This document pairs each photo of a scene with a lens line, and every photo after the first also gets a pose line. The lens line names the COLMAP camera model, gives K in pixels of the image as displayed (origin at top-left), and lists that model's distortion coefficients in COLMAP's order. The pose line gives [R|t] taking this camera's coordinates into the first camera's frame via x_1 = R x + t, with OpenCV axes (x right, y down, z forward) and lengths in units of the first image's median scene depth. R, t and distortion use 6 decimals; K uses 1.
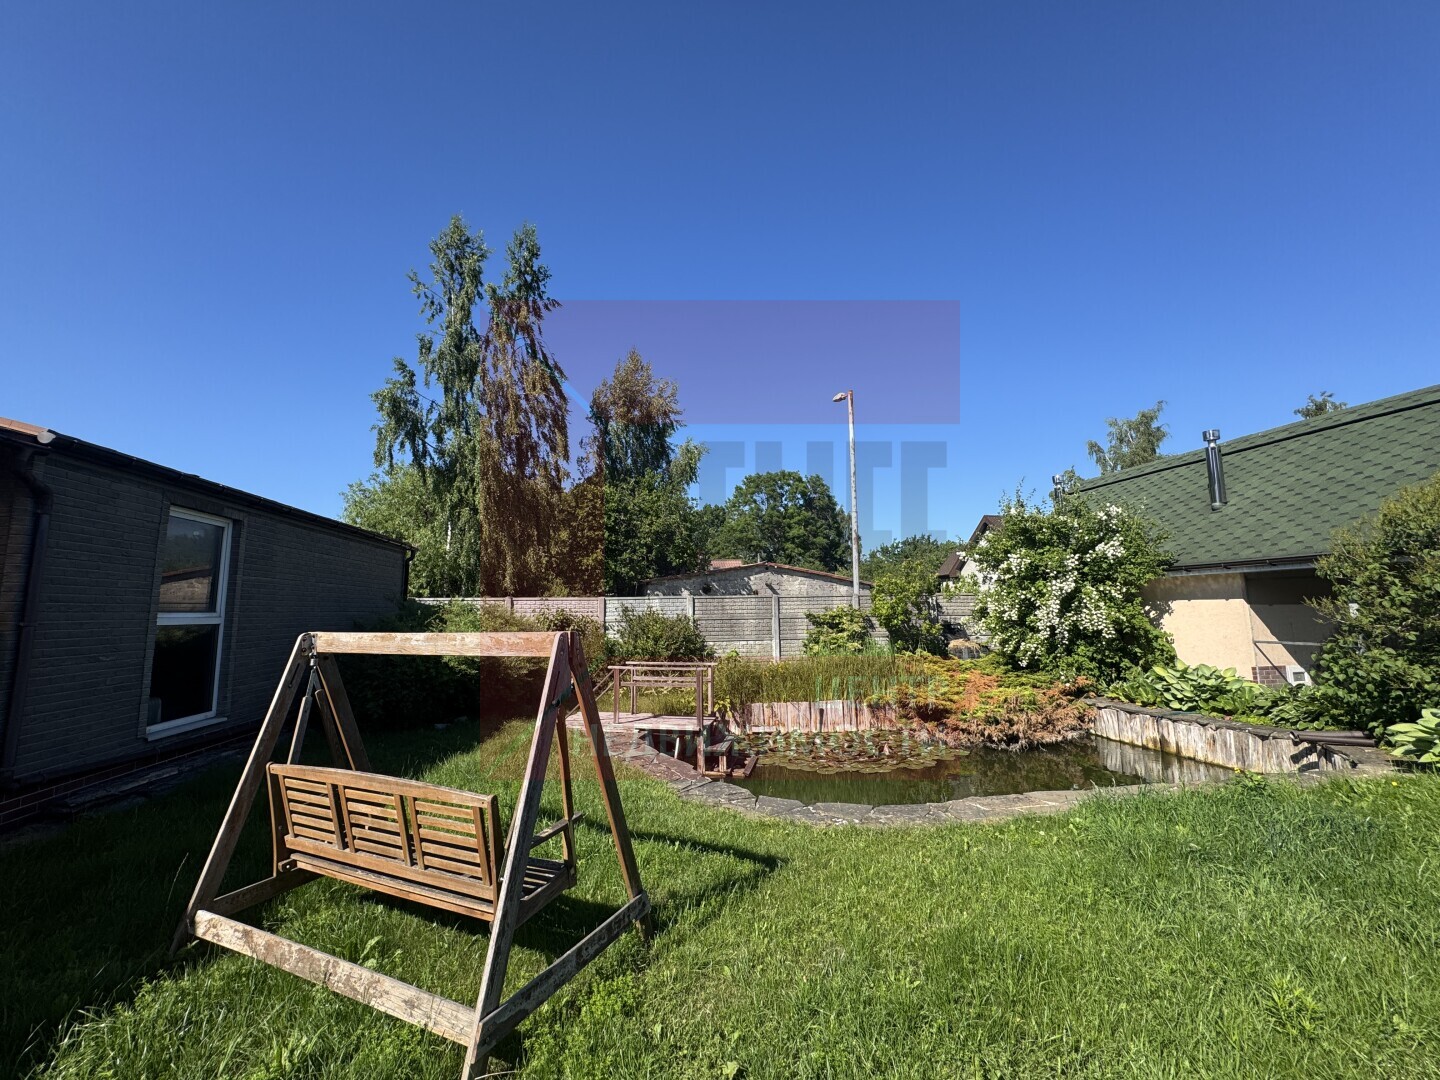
lens RADIAL K [[575.4, 0, 723.2], [0, 575.4, 534.6], [0, 0, 1]] dist [-0.002302, -0.000003]
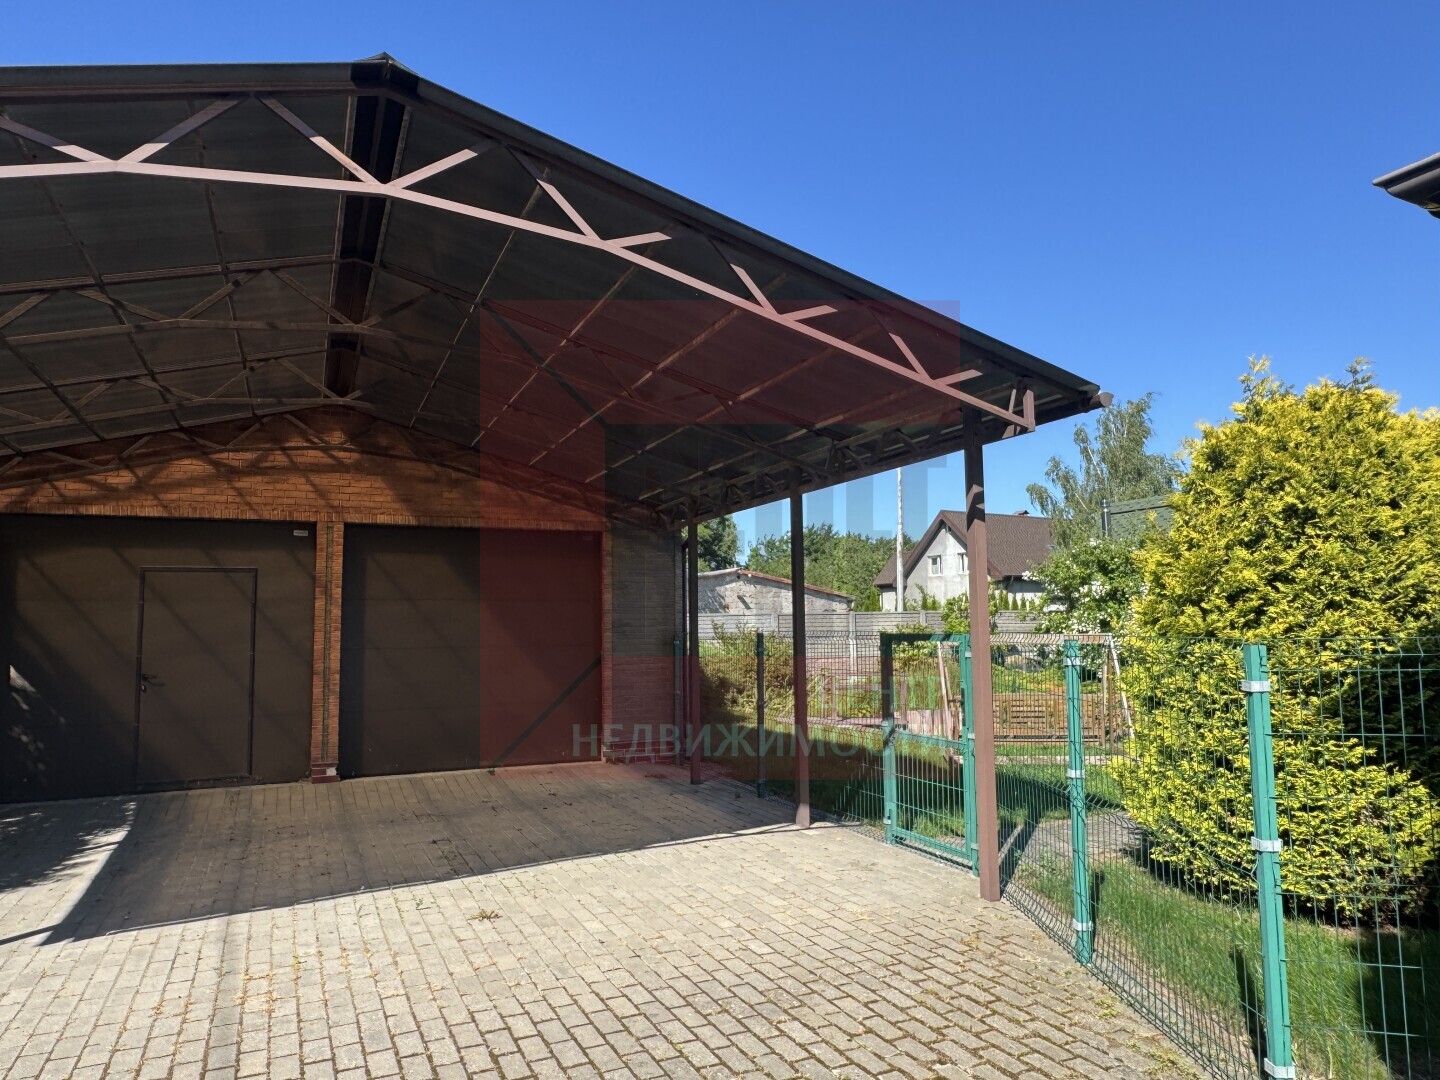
lens RADIAL K [[951.4, 0, 723.1], [0, 951.4, 542.9], [0, 0, 1]] dist [0.000767, 0.000805]
pose [[0.956845, 0.029562, 0.289090, -2.434071], [-0.040991, 0.998596, 0.033561, -0.240108], [-0.287692, -0.043963, 0.956713, -1.973960]]
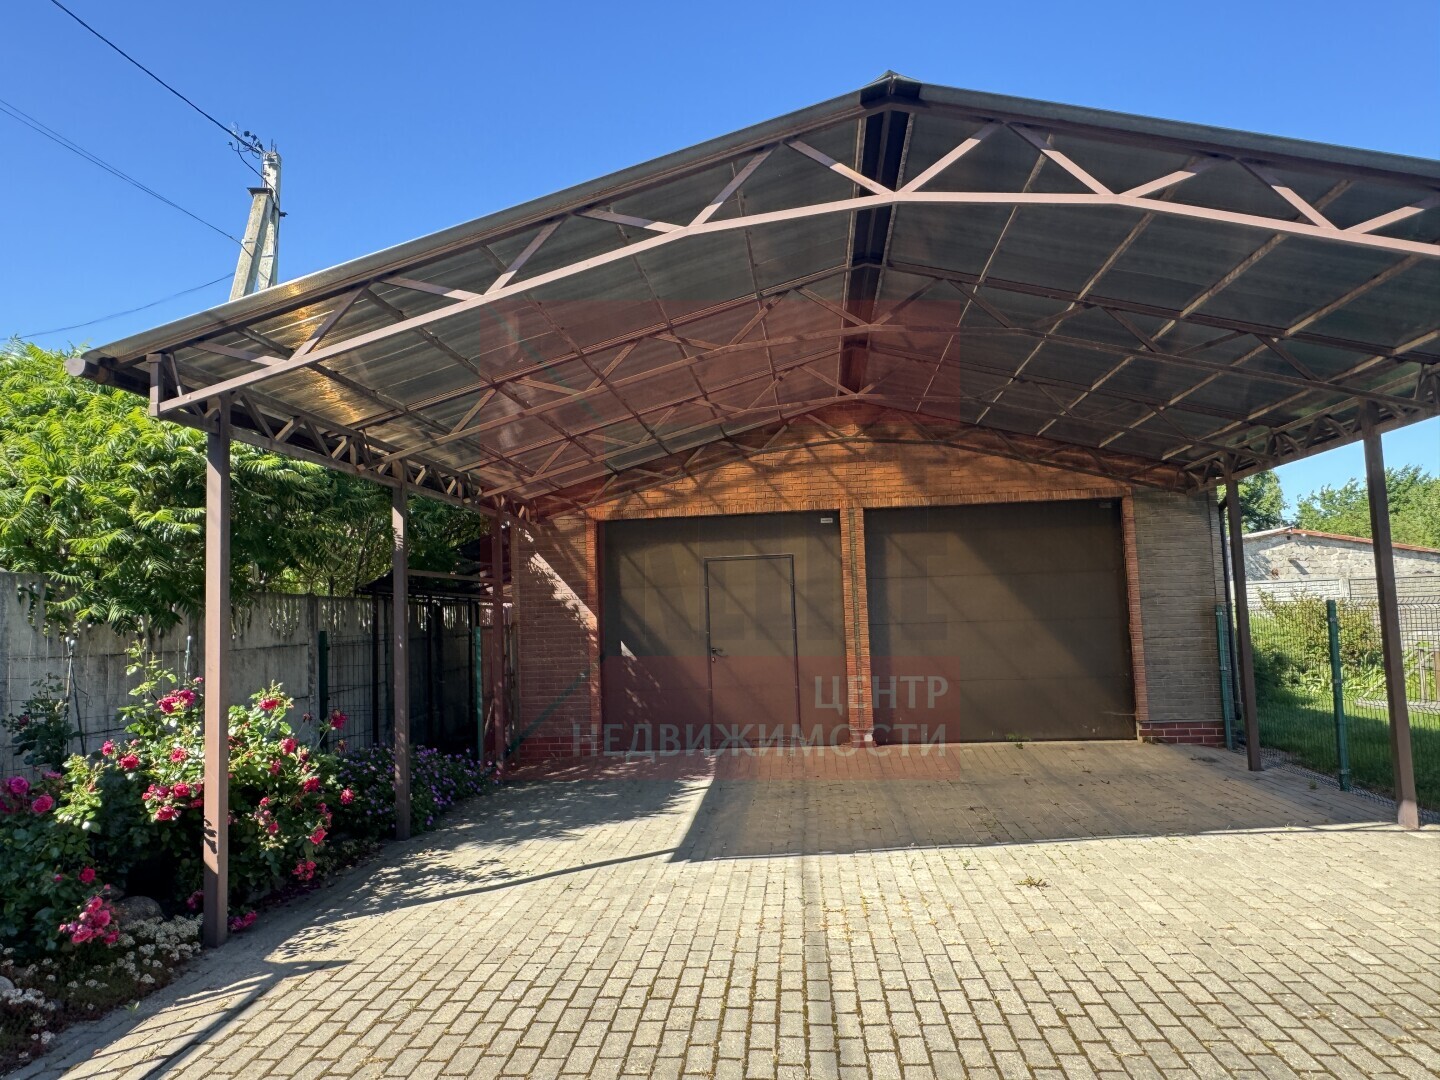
lens RADIAL K [[951.4, 0, 709.6], [0, 951.4, 537.7], [0, 0, 1]] dist [0.000767, 0.000805]
pose [[0.972173, -0.036334, -0.231428, -2.477080], [0.049243, 0.997522, 0.050249, -0.242616], [0.229029, -0.060247, 0.971554, -2.031144]]
